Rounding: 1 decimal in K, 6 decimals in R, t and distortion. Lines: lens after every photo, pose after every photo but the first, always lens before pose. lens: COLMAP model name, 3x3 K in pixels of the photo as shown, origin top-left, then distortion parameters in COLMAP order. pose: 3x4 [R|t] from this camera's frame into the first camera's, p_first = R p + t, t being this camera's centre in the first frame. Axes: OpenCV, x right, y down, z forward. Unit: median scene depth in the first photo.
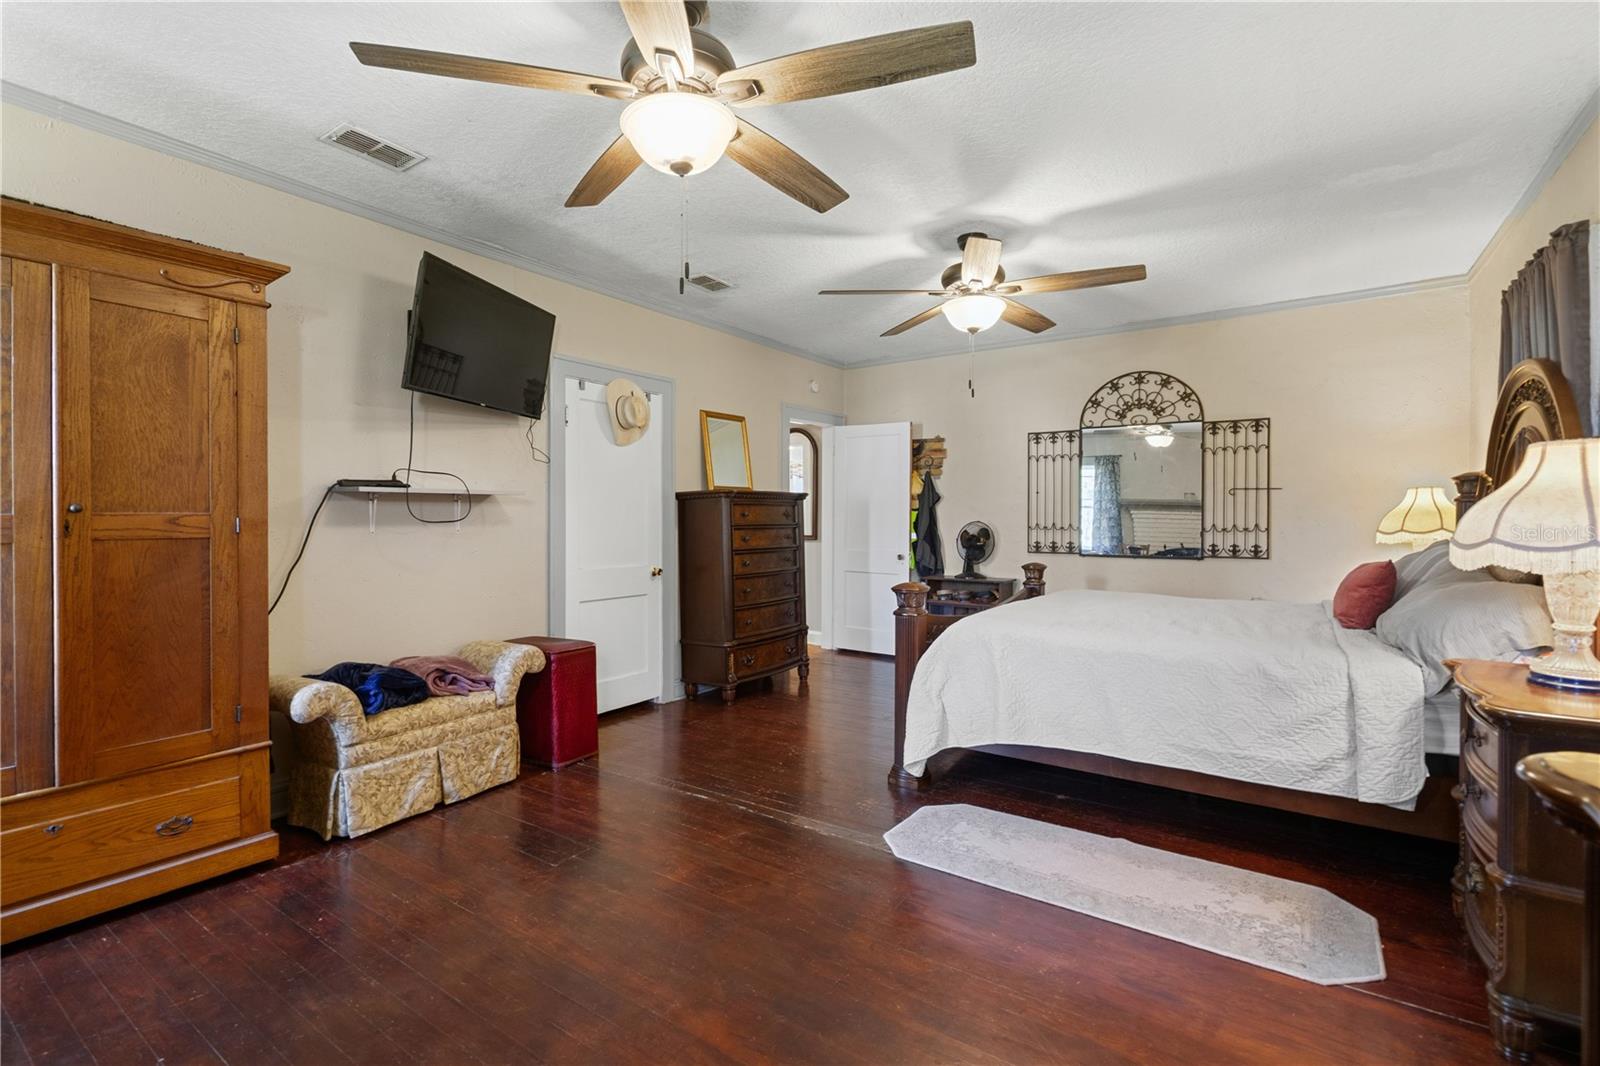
lens RADIAL K [[736.1, 0, 785.5], [0, 736.1, 515.2], [0, 0, 1]] dist [-0.006388, 0.006846]
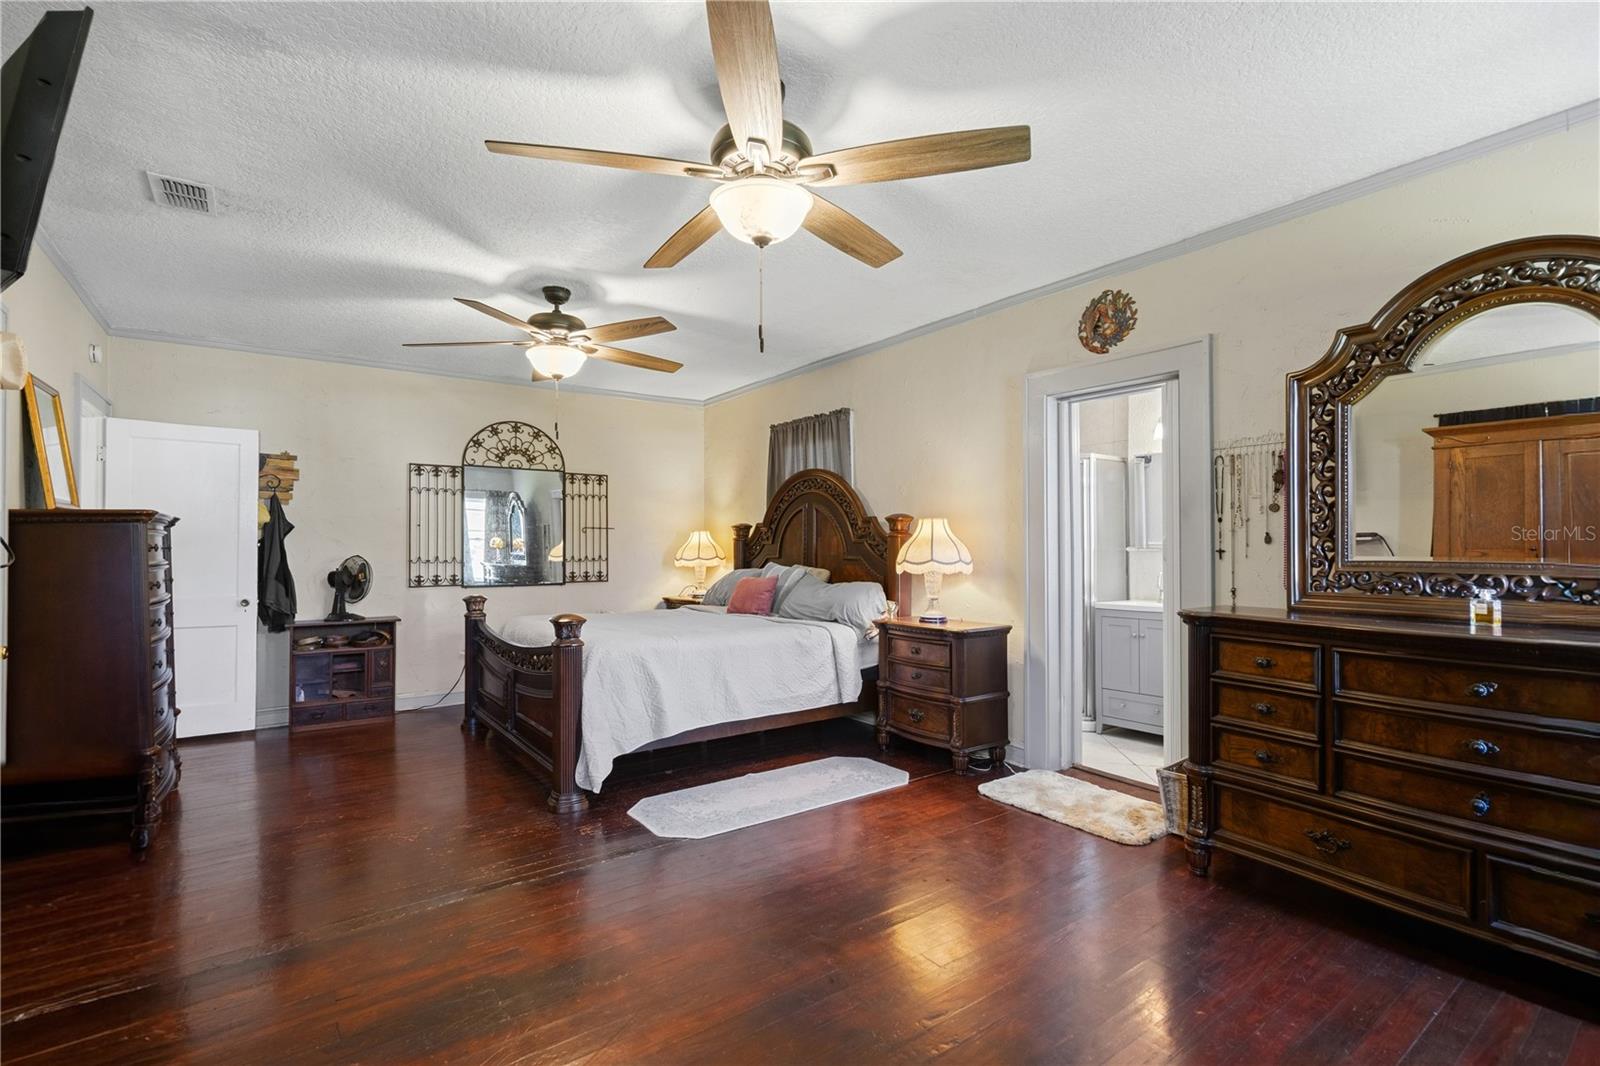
lens RADIAL K [[731.2, 0, 800.0], [0, 731.2, 533.0], [0, 0, 1]] dist [0.000545, 0.000338]
pose [[0.324194, 0.018092, 0.945818, -0.597734], [0.000485, 0.999814, -0.019291, -0.002265], [-0.945991, 0.006713, 0.324125, 0.301166]]
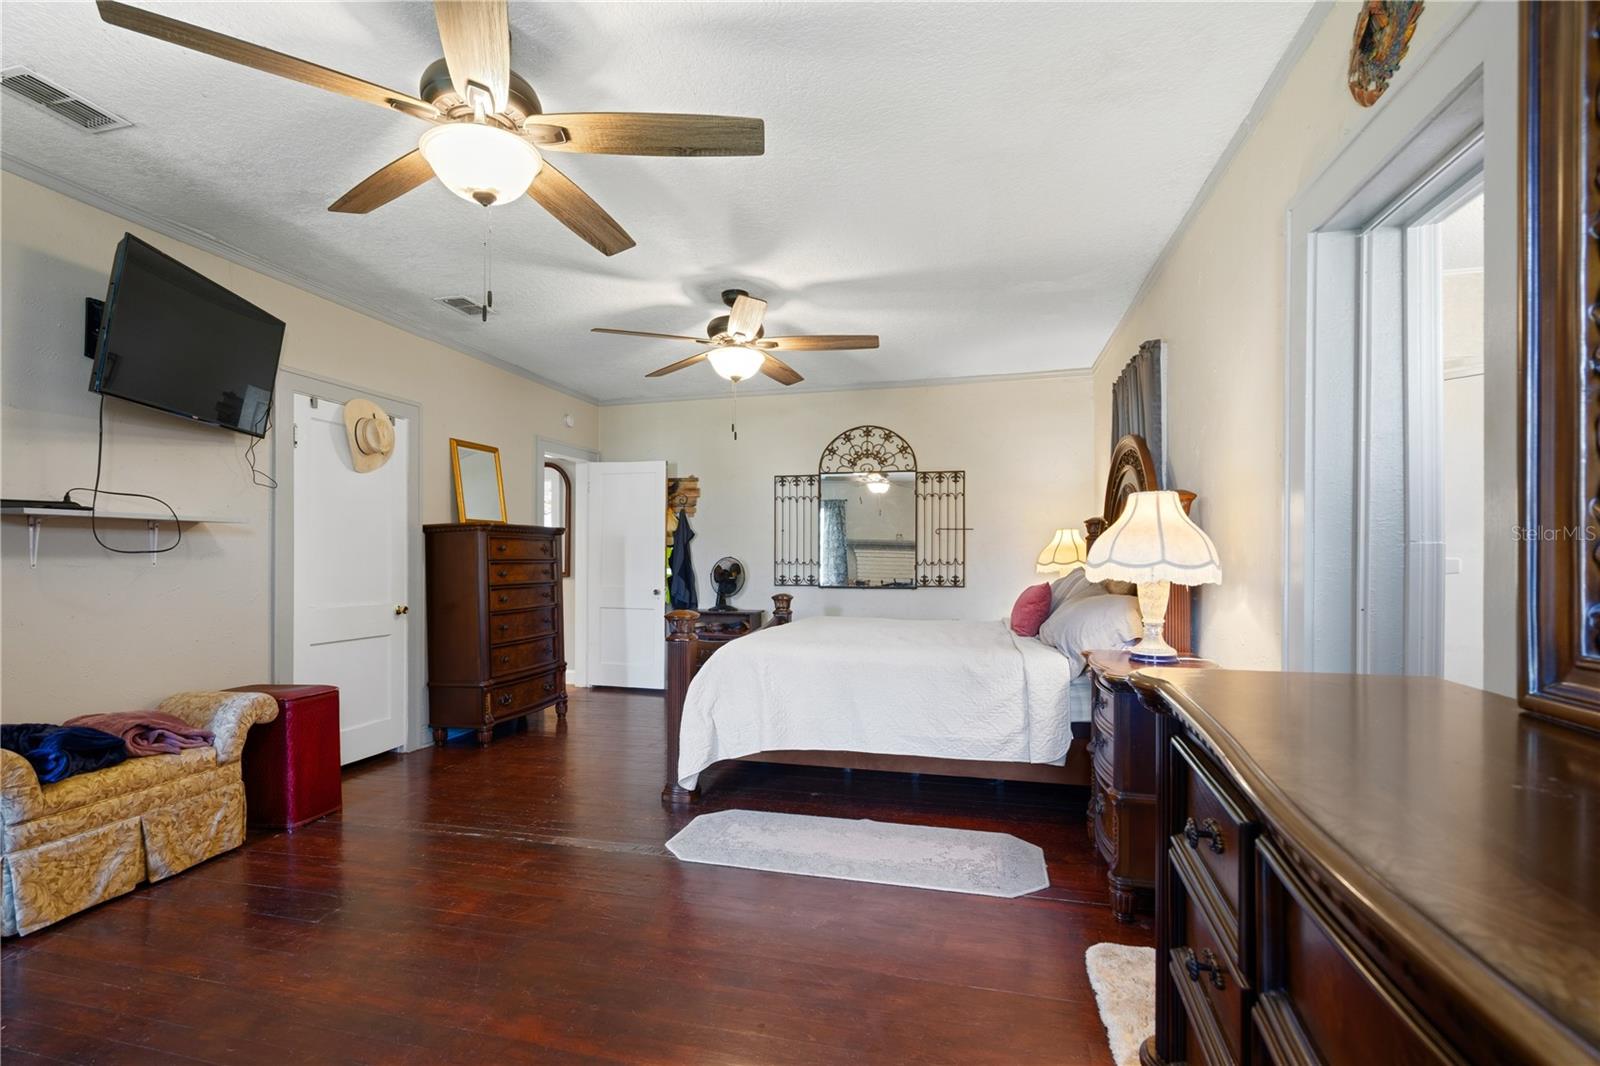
lens RADIAL K [[741.4, 0, 793.2], [0, 741.4, 552.8], [0, 0, 1]] dist [0.000084, 0.000443]
pose [[0.933949, 0.000662, 0.357406, -0.054191], [0.001246, 0.999986, -0.005109, 0.011711], [-0.357404, 0.005217, 0.933935, -0.052448]]
